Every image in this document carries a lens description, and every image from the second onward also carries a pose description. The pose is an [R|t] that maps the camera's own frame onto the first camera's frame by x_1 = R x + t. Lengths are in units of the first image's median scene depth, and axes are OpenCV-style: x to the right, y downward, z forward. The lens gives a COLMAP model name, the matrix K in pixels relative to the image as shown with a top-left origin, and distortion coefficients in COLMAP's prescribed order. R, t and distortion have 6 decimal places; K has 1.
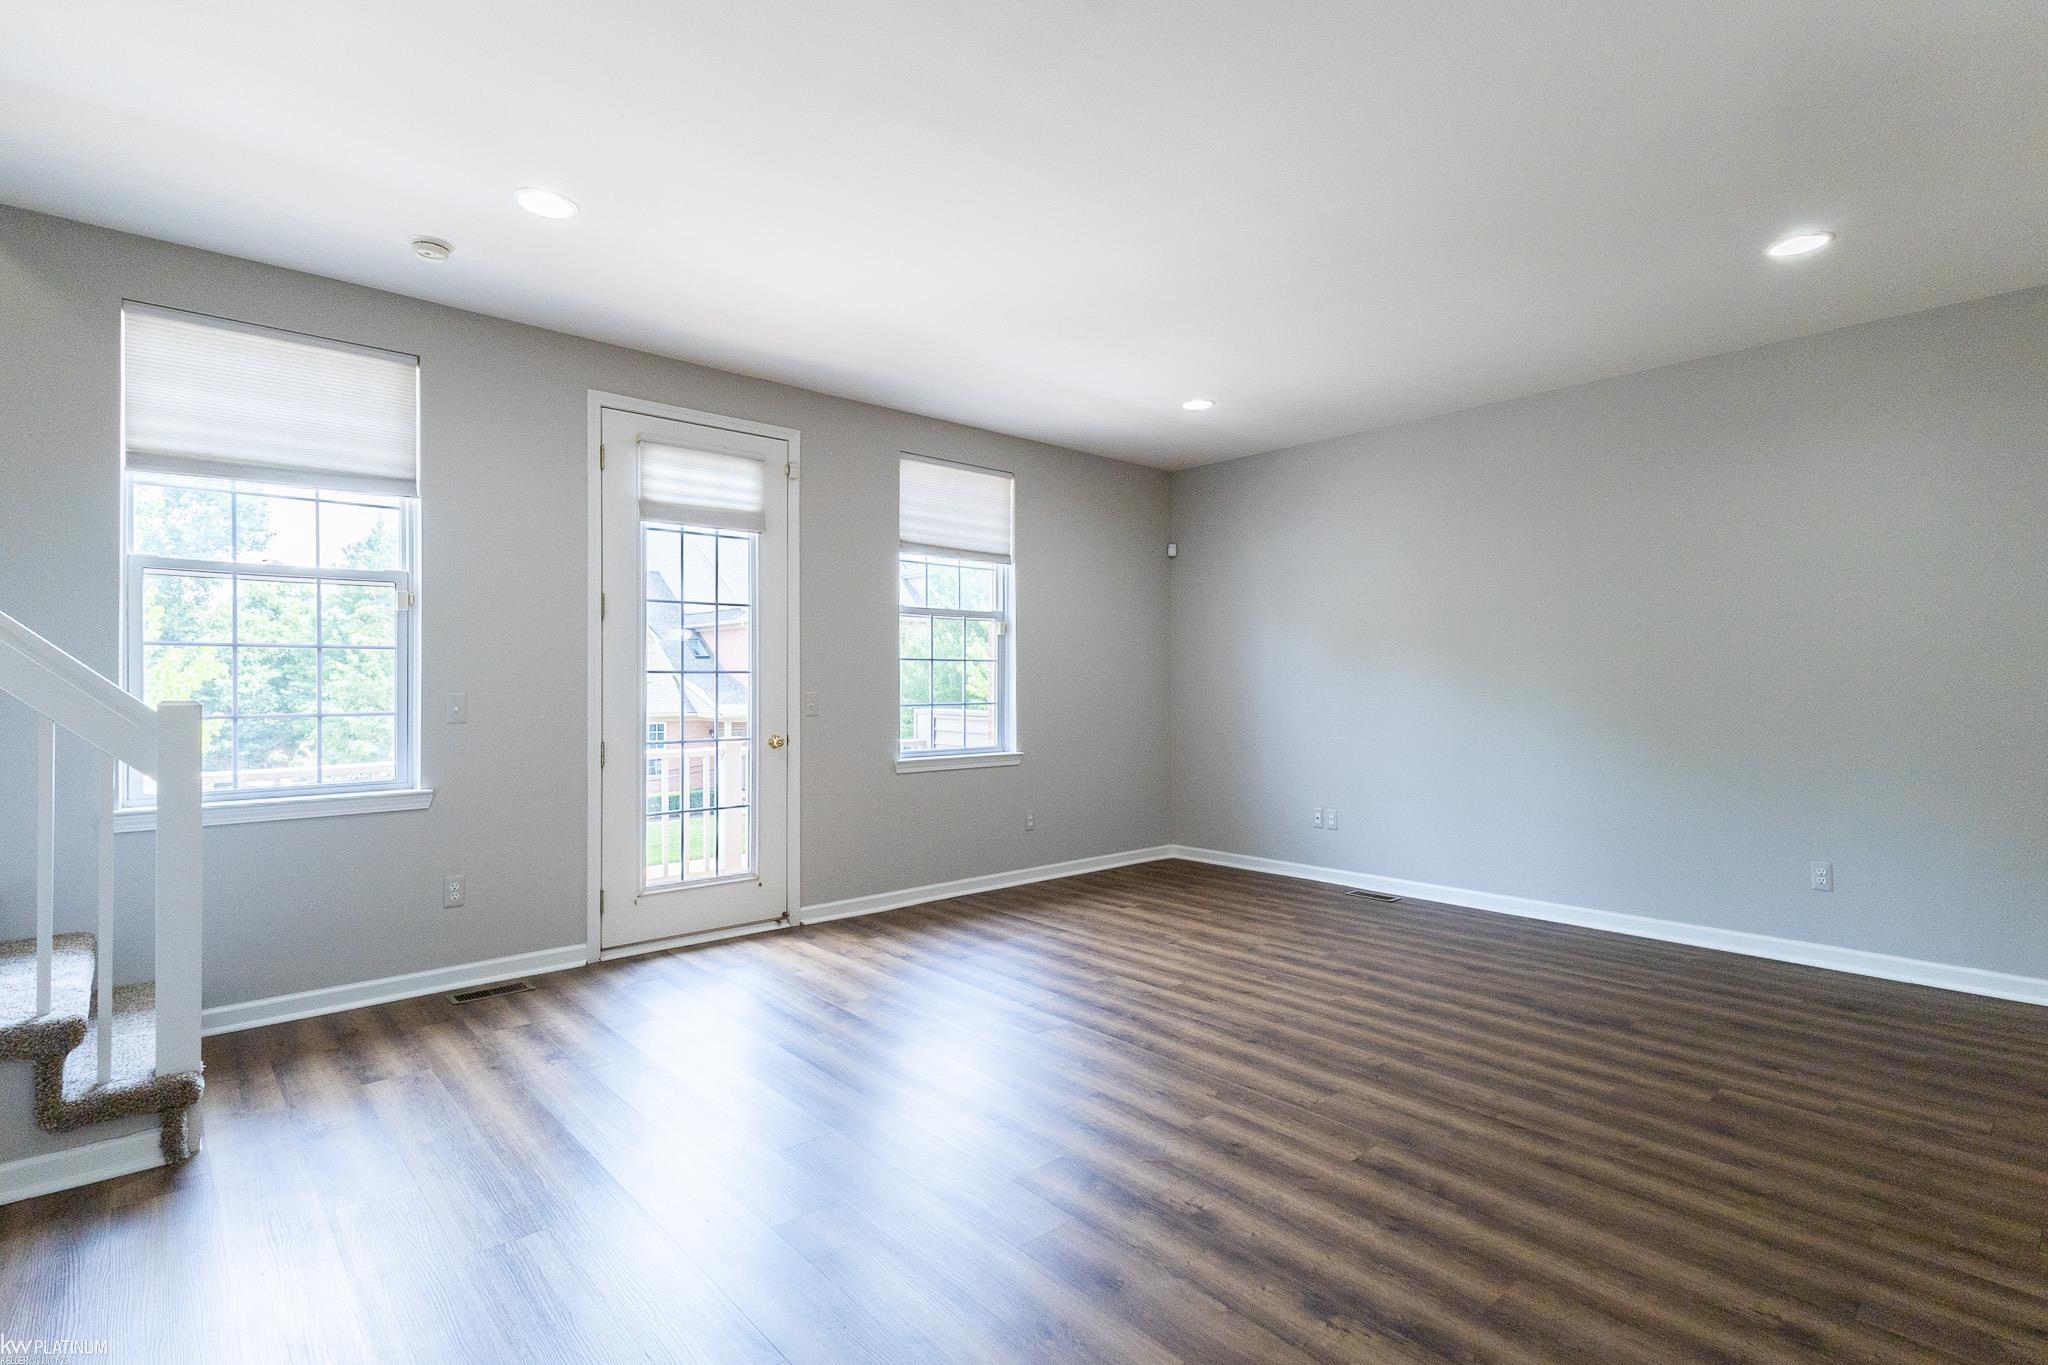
lens RADIAL K [[985.5, 0, 1024.0], [0, 985.5, 682.5], [0, 0, 1]] dist [0.024207, -0.006367]
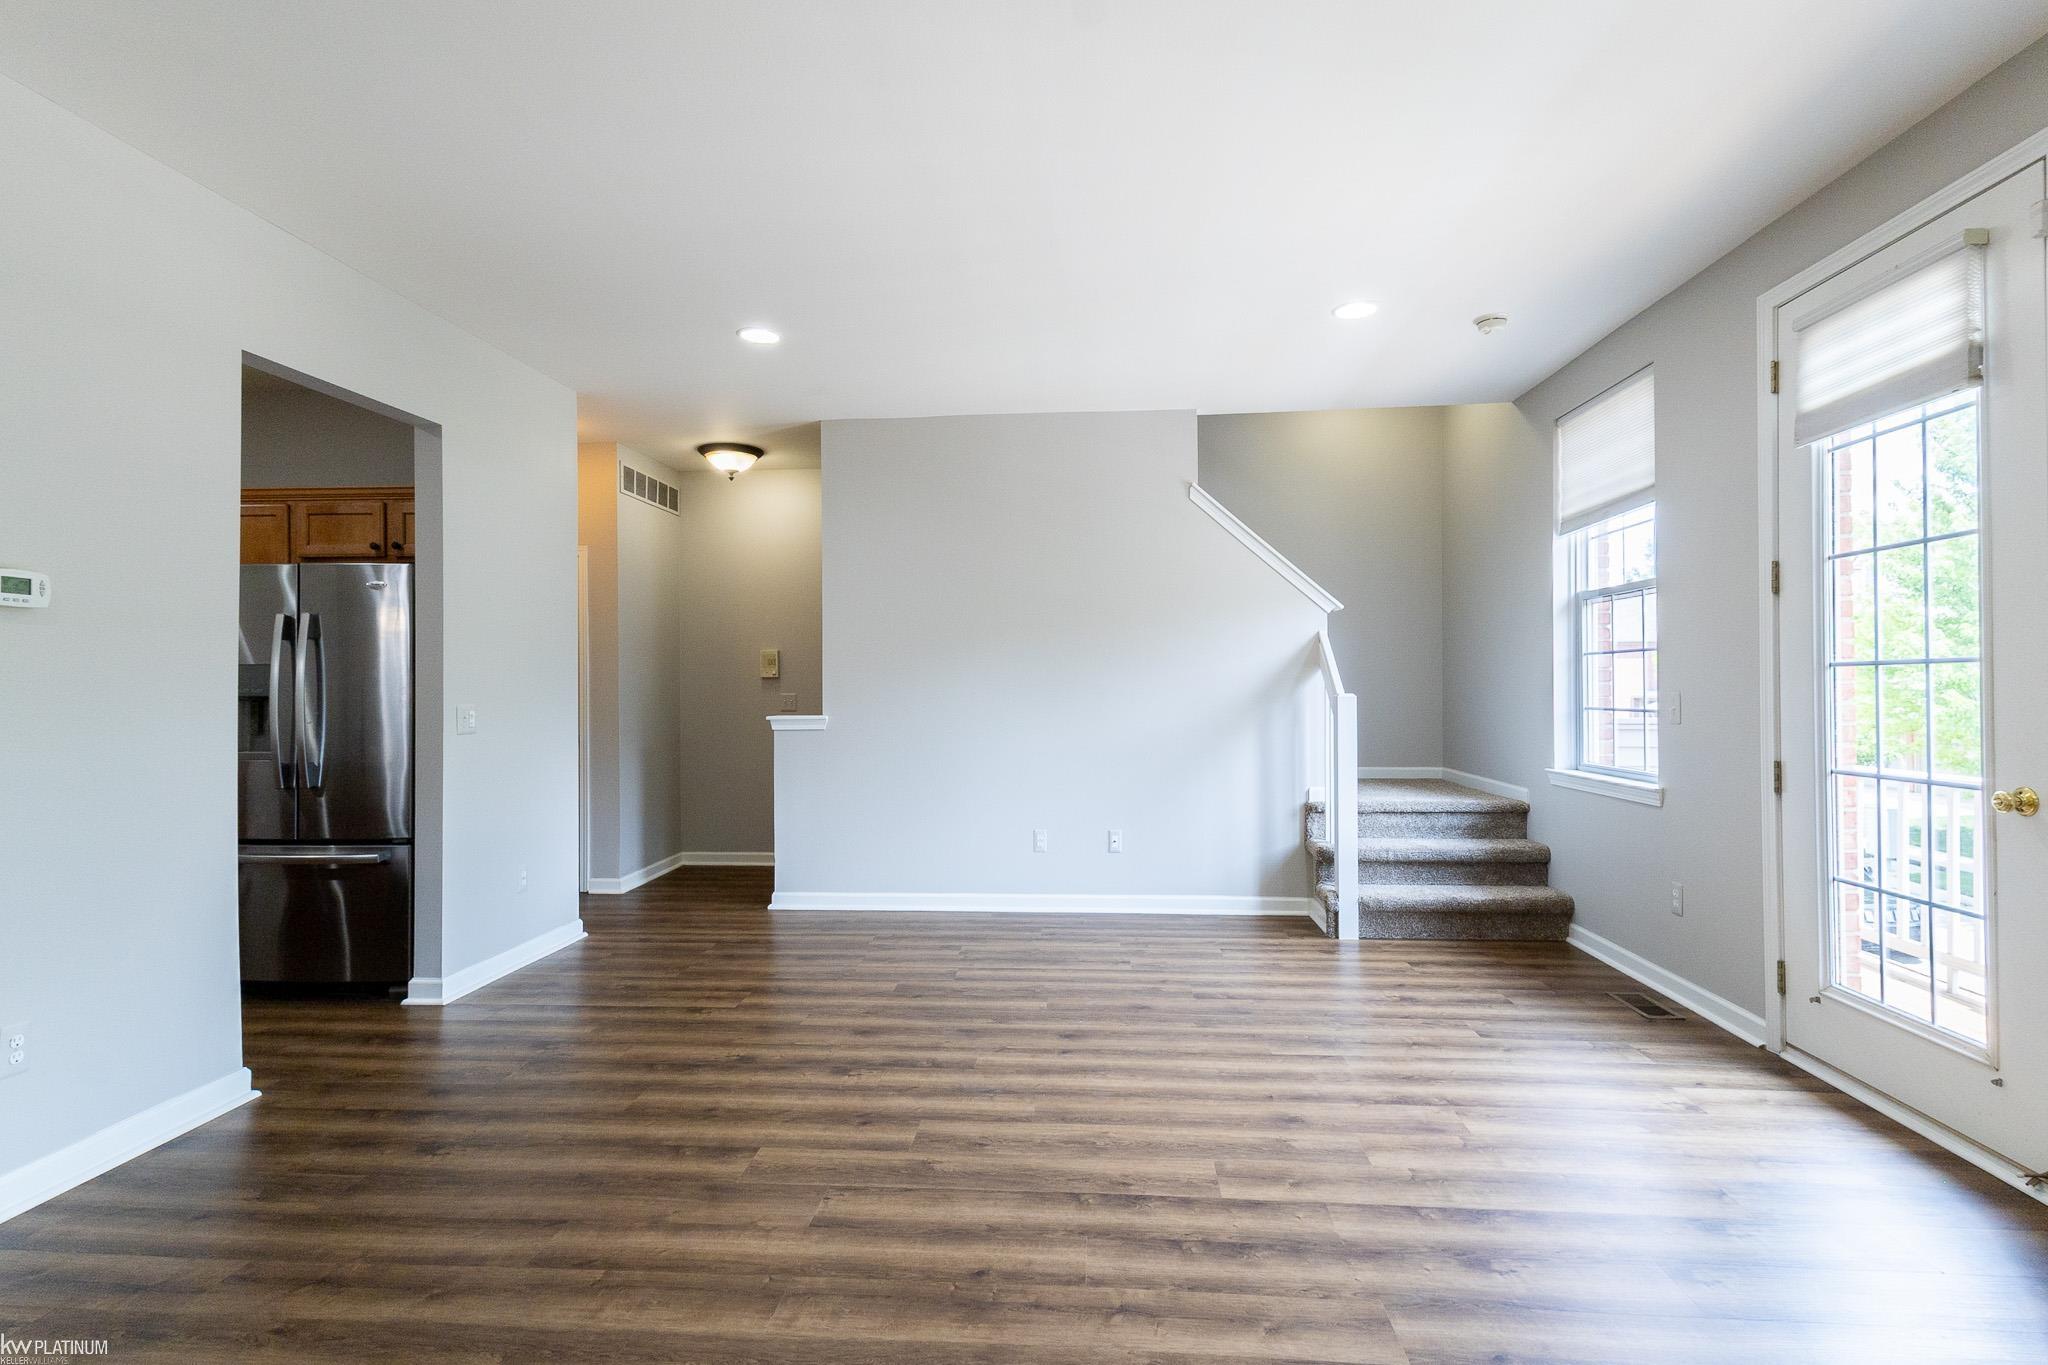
lens RADIAL K [[985.5, 0, 1024.0], [0, 985.5, 682.5], [0, 0, 1]] dist [0.024207, -0.006367]
pose [[-0.736221, 0.003073, -0.676735, 0.716192], [0.008938, 0.999947, -0.005184, 0.000312], [0.676683, -0.009865, -0.736209, 1.691567]]
